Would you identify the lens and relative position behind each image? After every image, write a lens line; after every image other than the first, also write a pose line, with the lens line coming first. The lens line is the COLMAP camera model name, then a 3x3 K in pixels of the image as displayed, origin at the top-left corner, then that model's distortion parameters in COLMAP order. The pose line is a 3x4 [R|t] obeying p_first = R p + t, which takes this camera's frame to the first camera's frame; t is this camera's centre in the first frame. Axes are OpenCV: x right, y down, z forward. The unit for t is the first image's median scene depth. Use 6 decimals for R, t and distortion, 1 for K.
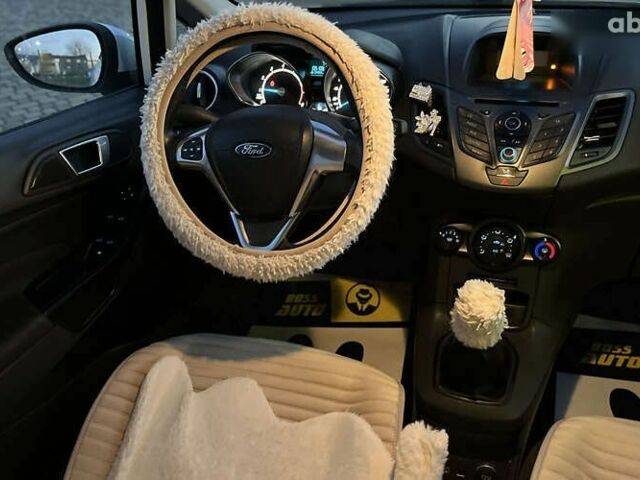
lens RADIAL K [[606.2, 0, 313.6], [0, 606.2, 244.0], [0, 0, 1]] dist [0.029429, 0.000000]
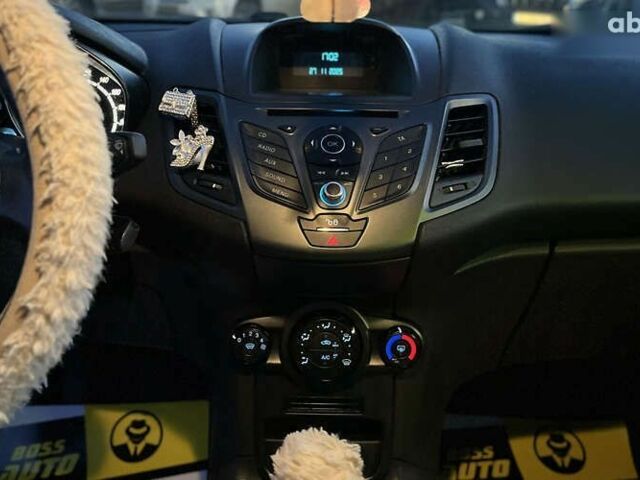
lens RADIAL K [[606.2, 0, 317.2], [0, 606.2, 245.8], [0, 0, 1]] dist [0.029429, 0.000000]
pose [[0.944424, -0.065626, 0.322111, 0.116837], [0.107853, 0.987489, -0.115032, -0.032794], [-0.310532, 0.143380, 0.939687, 0.470381]]
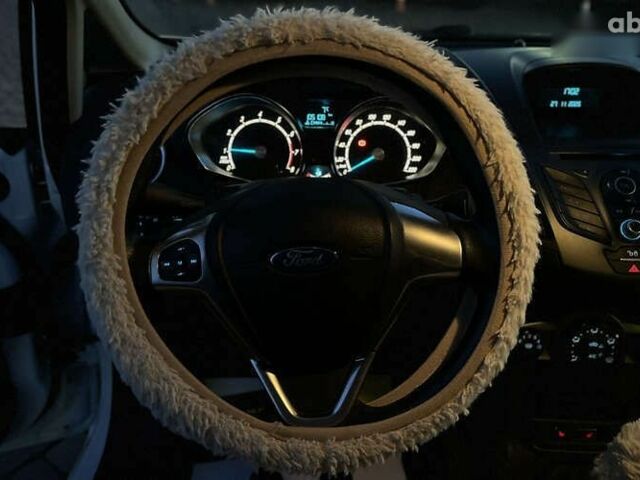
lens RADIAL K [[606.2, 0, 328.2], [0, 606.2, 257.1], [0, 0, 1]] dist [0.029429, 0.000000]
pose [[0.956605, -0.086525, 0.278246, -0.224235], [0.101109, 0.994131, -0.038471, -0.124575], [-0.273285, 0.064935, 0.959739, 0.417182]]
